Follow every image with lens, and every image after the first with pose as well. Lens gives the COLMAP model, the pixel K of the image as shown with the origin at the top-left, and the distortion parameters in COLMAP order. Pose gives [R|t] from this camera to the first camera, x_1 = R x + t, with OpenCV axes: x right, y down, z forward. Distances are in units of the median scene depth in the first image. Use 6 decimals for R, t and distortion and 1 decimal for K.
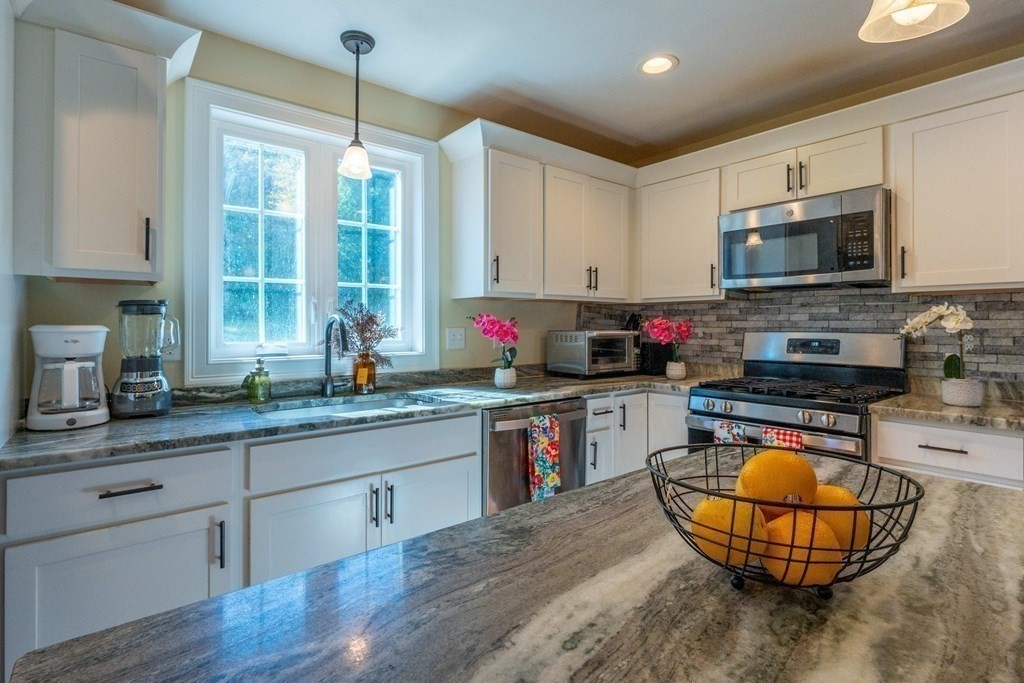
lens RADIAL K [[502.1, 0, 513.1], [0, 502.1, 321.3], [0, 0, 1]] dist [0.002635, 0.000315]
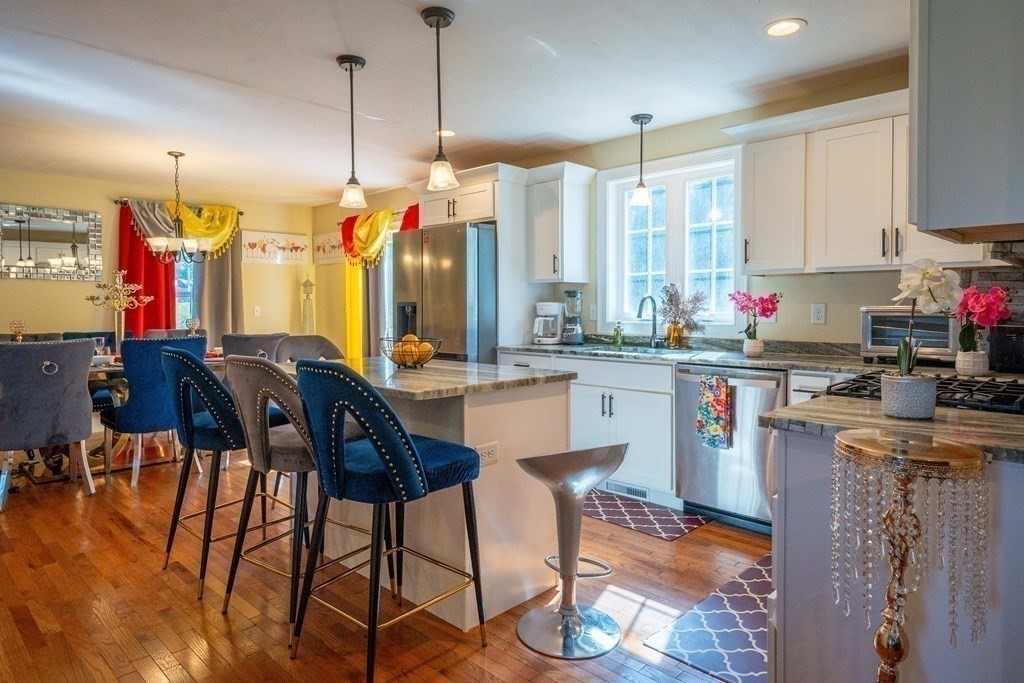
lens RADIAL K [[600.3, 0, 513.4], [0, 600.3, 314.0], [0, 0, 1]] dist [0.002841, 0.001432]
pose [[0.129221, 0.012025, -0.991543, 1.272923], [0.009548, 0.999865, 0.013370, 0.016239], [0.991570, -0.011195, 0.129089, 0.311419]]
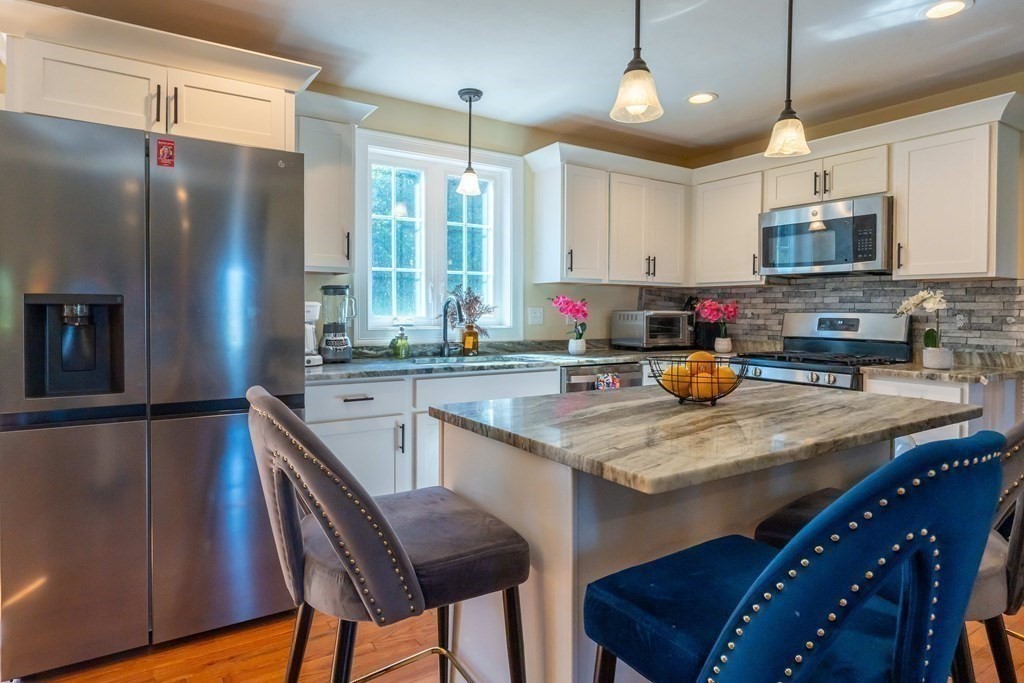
lens RADIAL K [[600.3, 0, 513.4], [0, 600.3, 314.0], [0, 0, 1]] dist [0.002841, 0.001432]
pose [[0.994602, 0.007227, -0.103516, -0.019774], [-0.005832, 0.999888, 0.013777, 0.011108], [0.103604, -0.013099, 0.994532, -0.528959]]
